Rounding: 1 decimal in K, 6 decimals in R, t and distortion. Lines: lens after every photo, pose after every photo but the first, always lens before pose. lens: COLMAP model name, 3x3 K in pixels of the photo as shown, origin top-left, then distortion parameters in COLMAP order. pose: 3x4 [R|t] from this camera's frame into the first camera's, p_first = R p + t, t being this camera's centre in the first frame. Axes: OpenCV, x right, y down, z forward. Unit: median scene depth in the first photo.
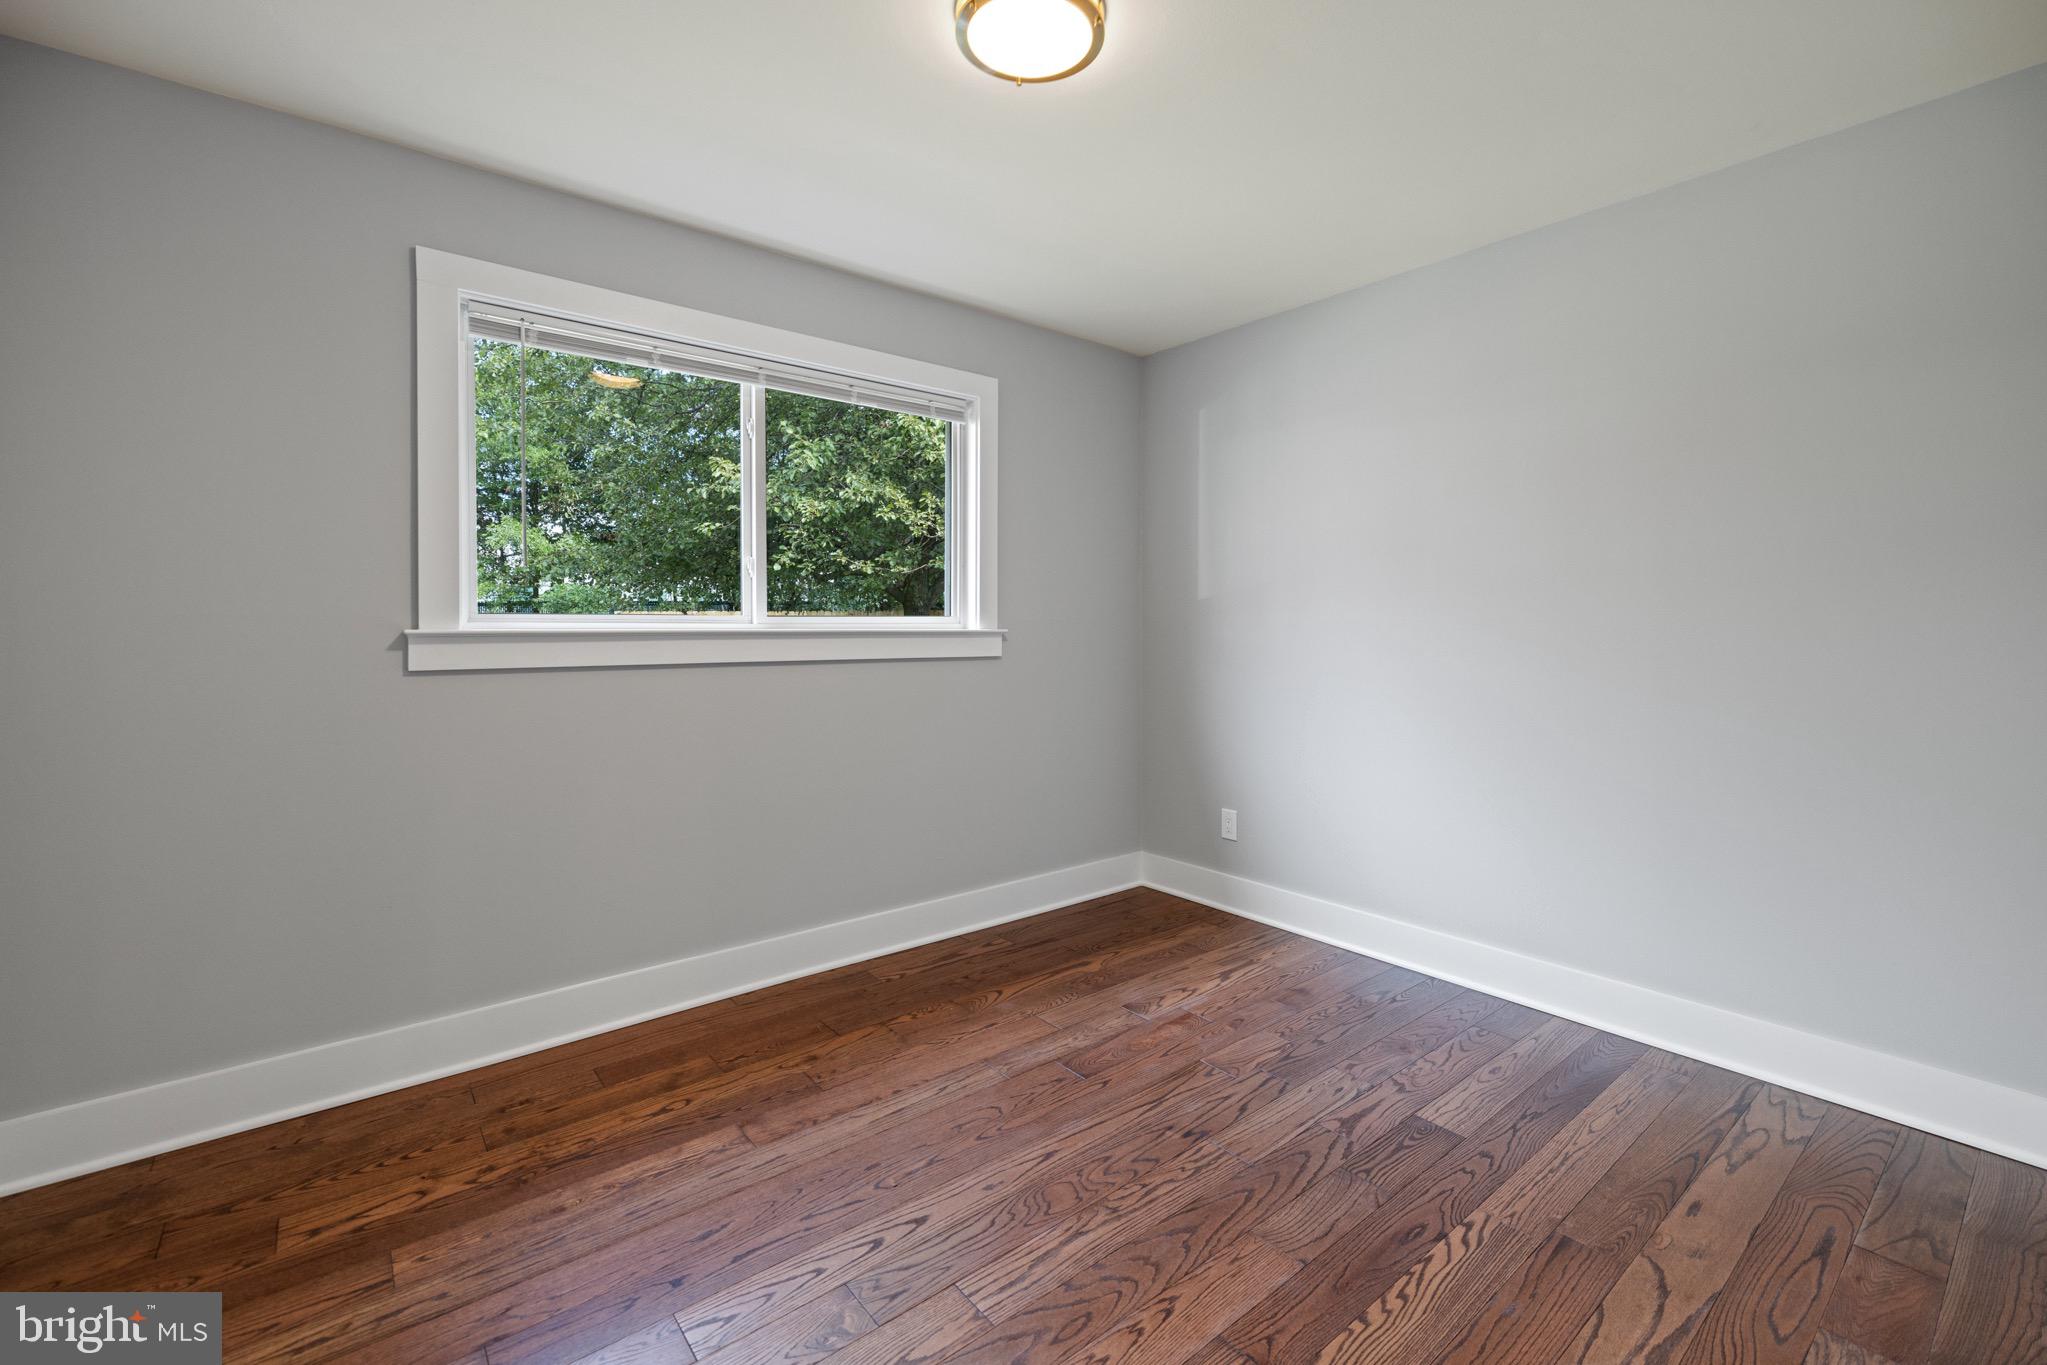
lens RADIAL K [[862.5, 0, 1031.3], [0, 862.5, 658.6], [0, 0, 1]] dist [-0.001642, -0.000275]
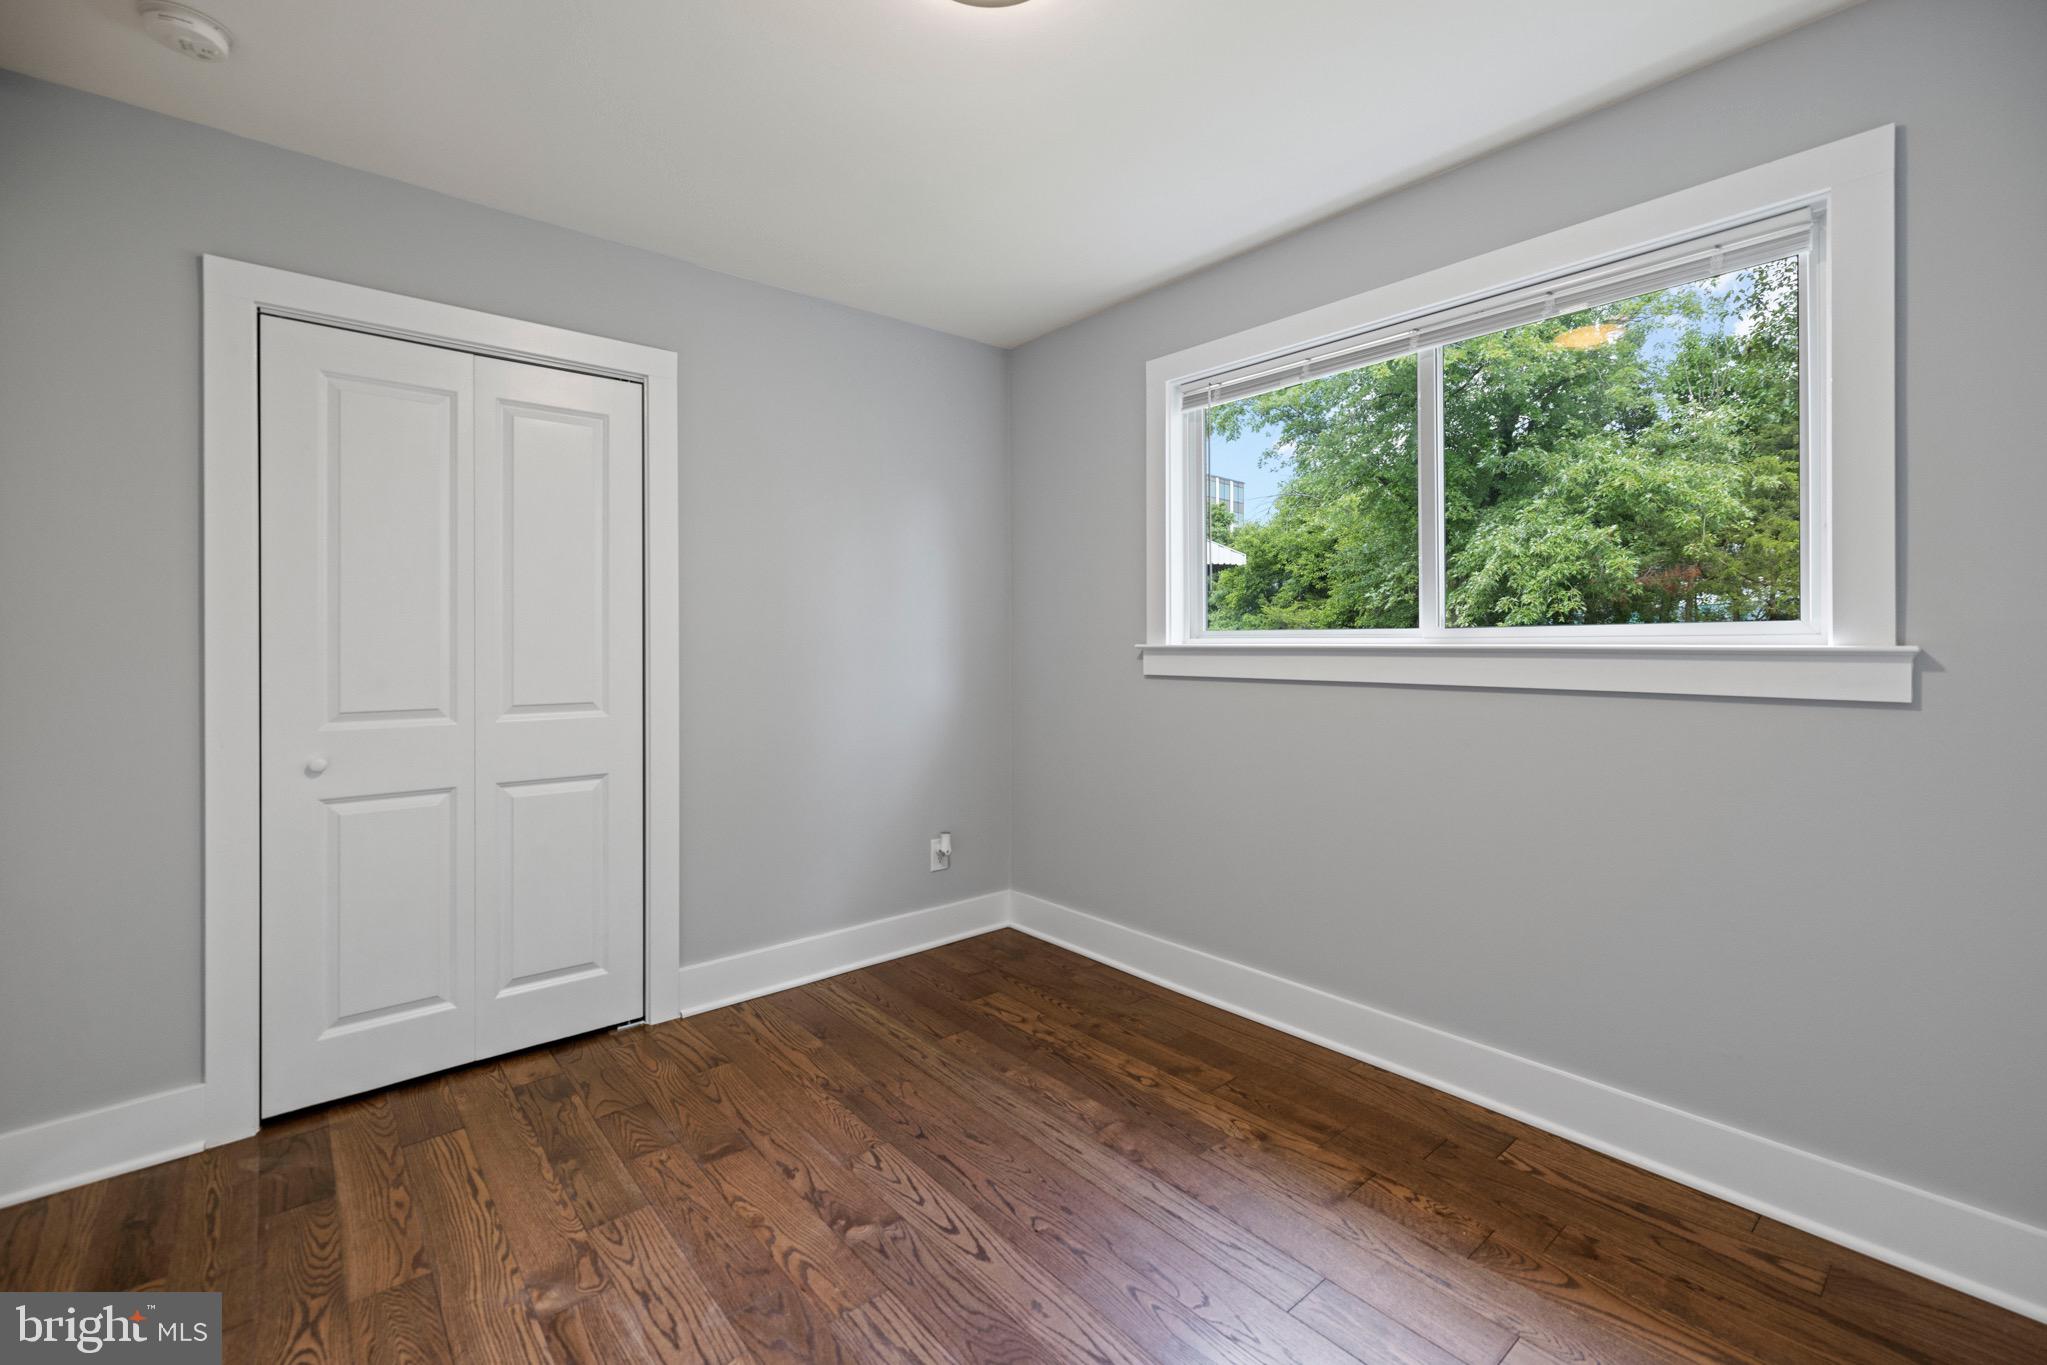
lens RADIAL K [[862.5, 0, 1031.3], [0, 862.5, 658.6], [0, 0, 1]] dist [-0.001642, -0.000275]
pose [[0.040061, 0.021264, -0.998971, 0.814732], [-0.033299, 0.999247, 0.019934, -0.040610], [0.998642, 0.032466, 0.040739, 0.977149]]
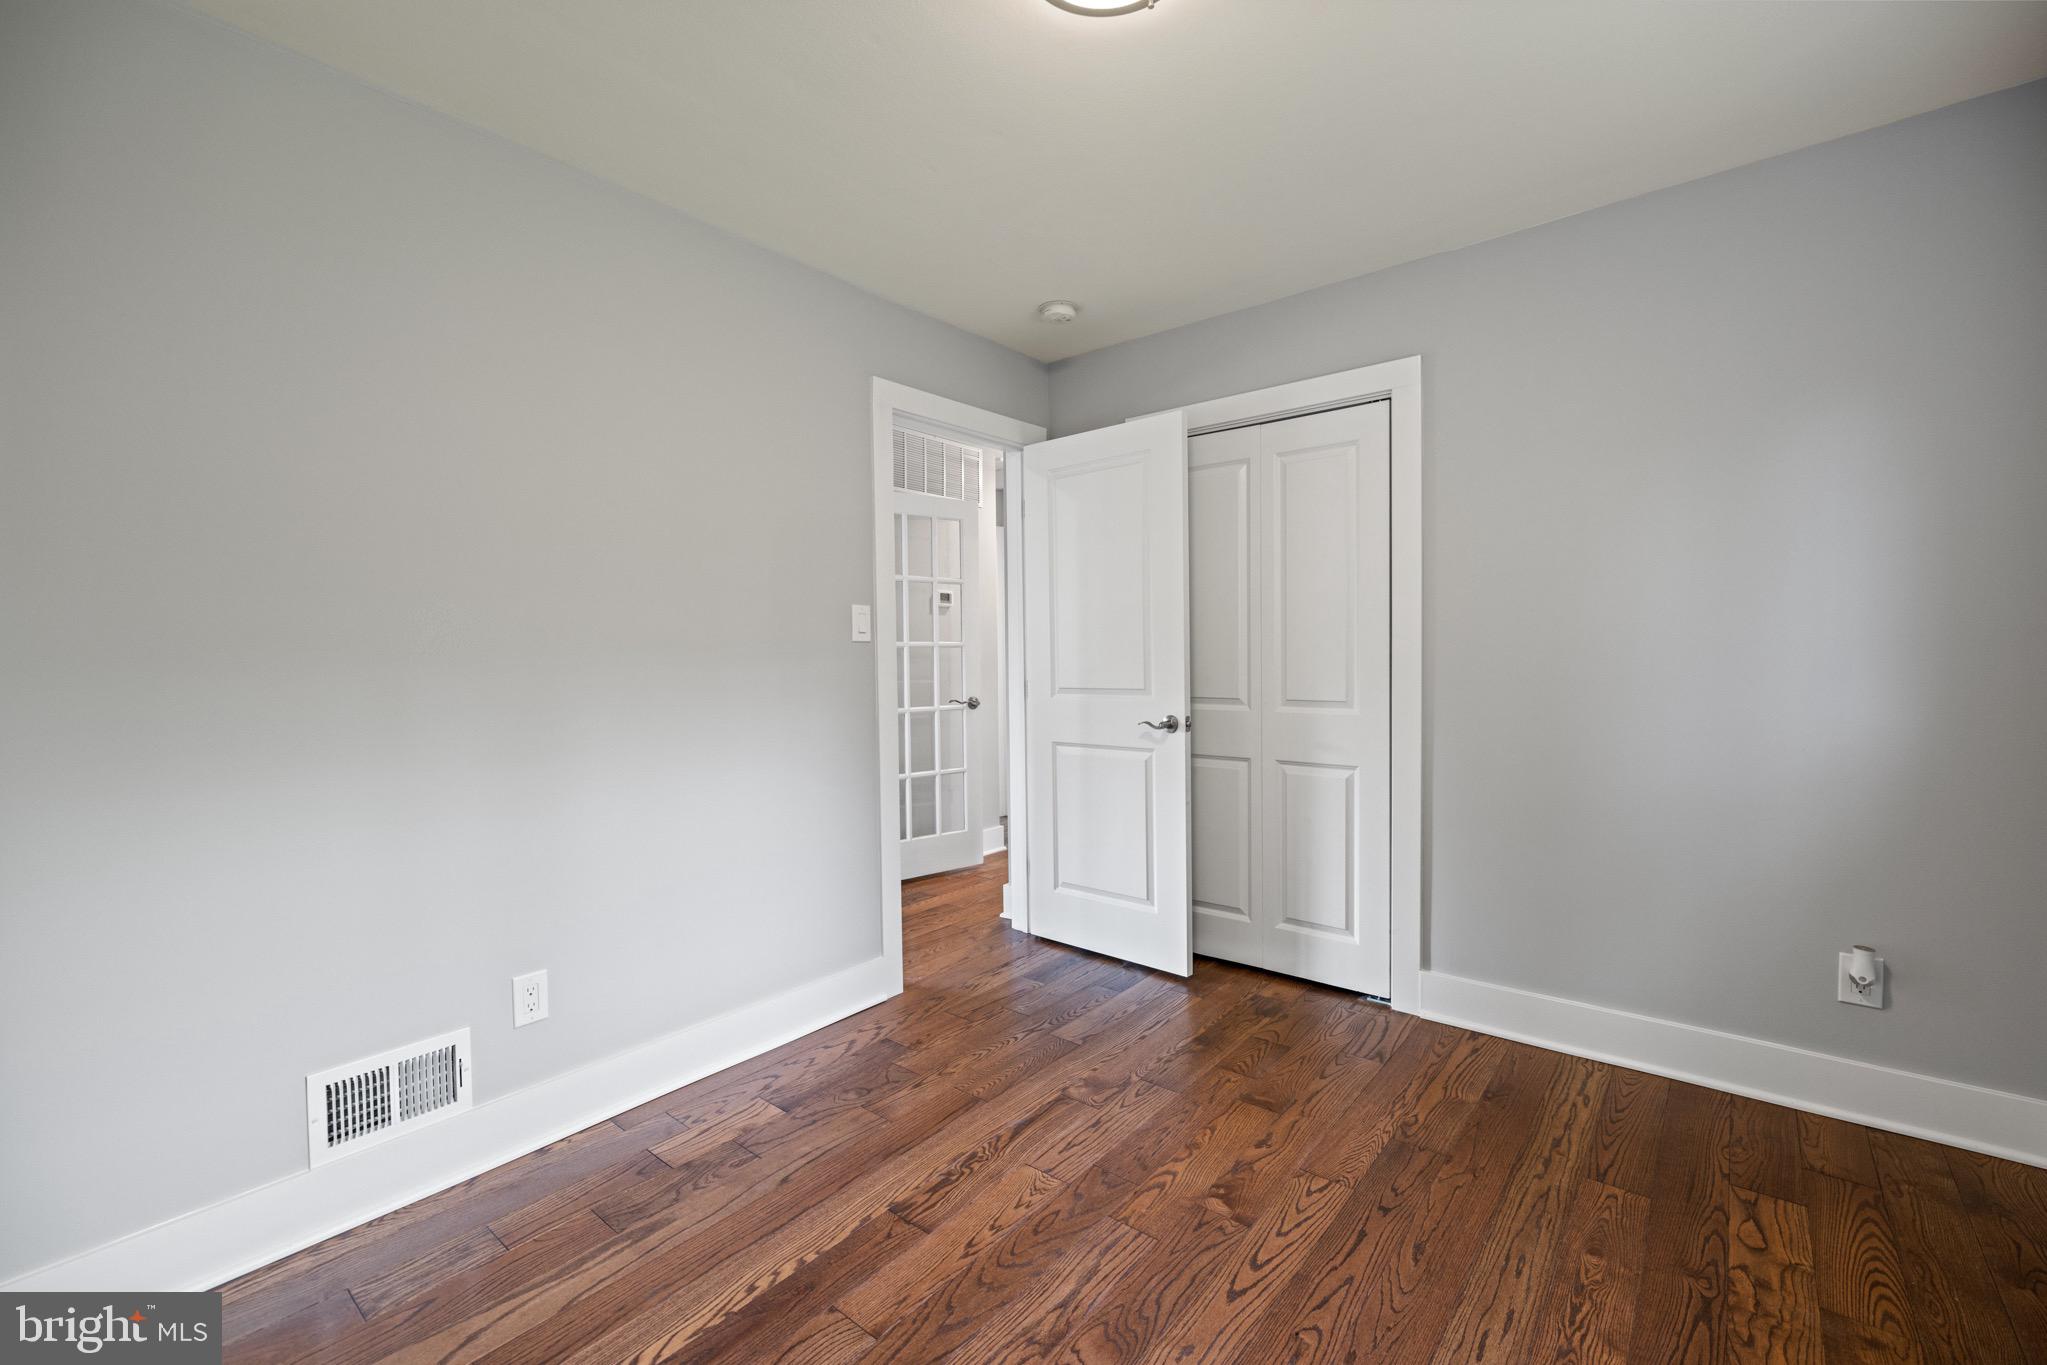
lens RADIAL K [[862.5, 0, 1031.3], [0, 862.5, 658.6], [0, 0, 1]] dist [-0.001642, -0.000275]
pose [[-0.975843, 0.017251, -0.217789, 0.268979], [0.007415, 0.998919, 0.045899, -0.074269], [0.218345, 0.043175, -0.974916, 1.794972]]
